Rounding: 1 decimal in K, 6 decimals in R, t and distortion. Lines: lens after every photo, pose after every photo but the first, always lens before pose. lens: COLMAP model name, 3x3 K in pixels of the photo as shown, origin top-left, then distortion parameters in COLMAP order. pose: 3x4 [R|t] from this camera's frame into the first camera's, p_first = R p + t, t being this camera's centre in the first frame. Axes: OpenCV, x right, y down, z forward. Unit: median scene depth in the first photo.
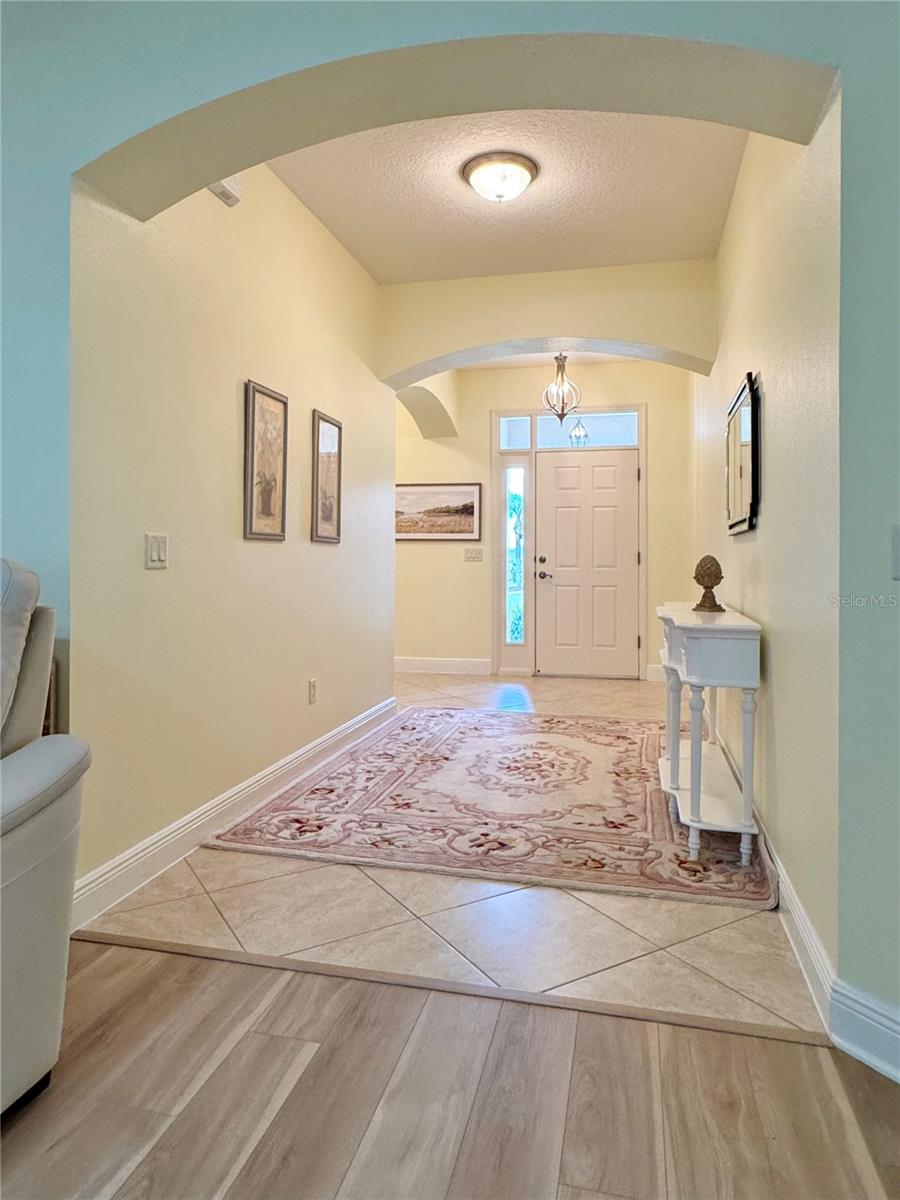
lens RADIAL K [[768.3, 0, 450.0], [0, 768.3, 600.0], [0, 0, 1]] dist [-0.003031, -0.002492]
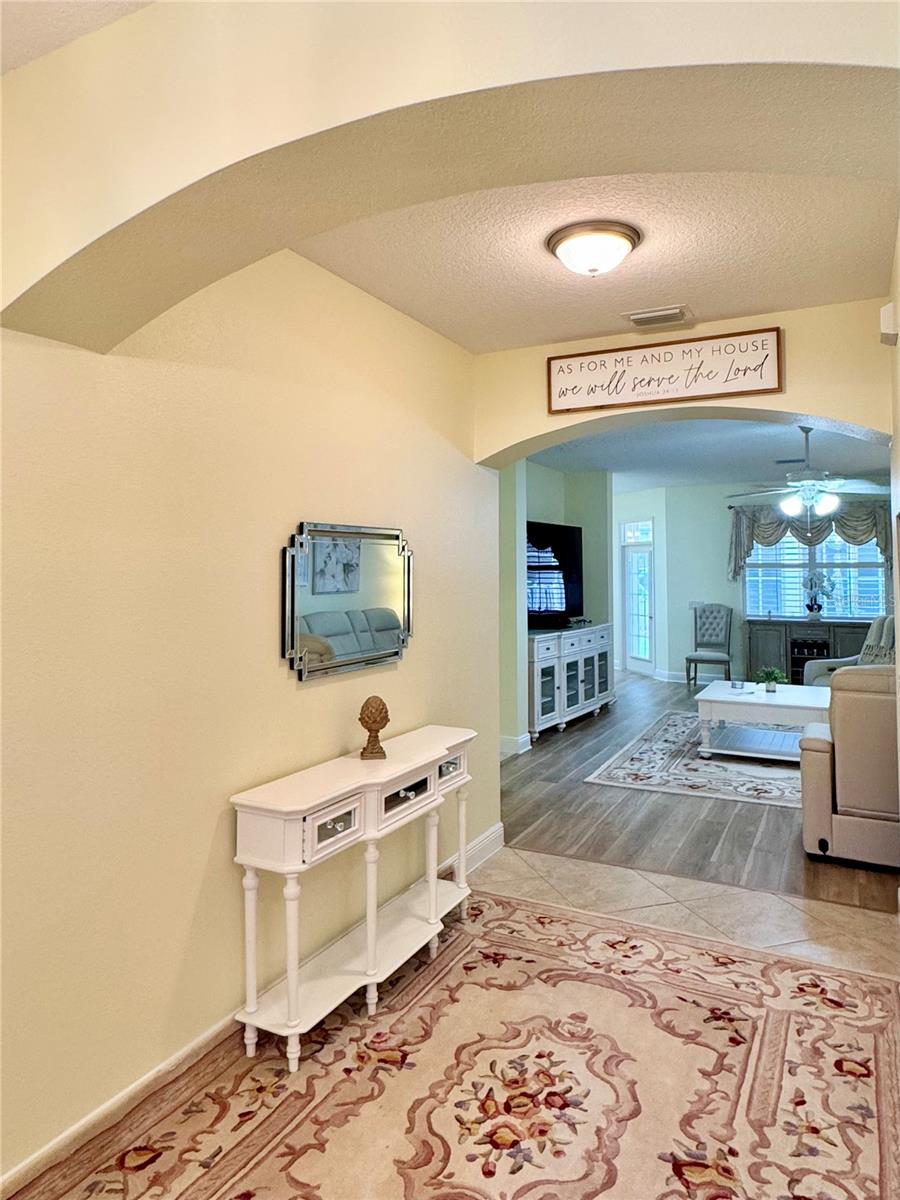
lens RADIAL K [[768.3, 0, 450.0], [0, 768.3, 600.0], [0, 0, 1]] dist [-0.003031, -0.002492]
pose [[-0.969837, -0.011734, 0.243472, 0.031363], [0.011998, 0.995332, 0.095762, -0.307482], [-0.243459, 0.095795, -0.965169, 2.133063]]
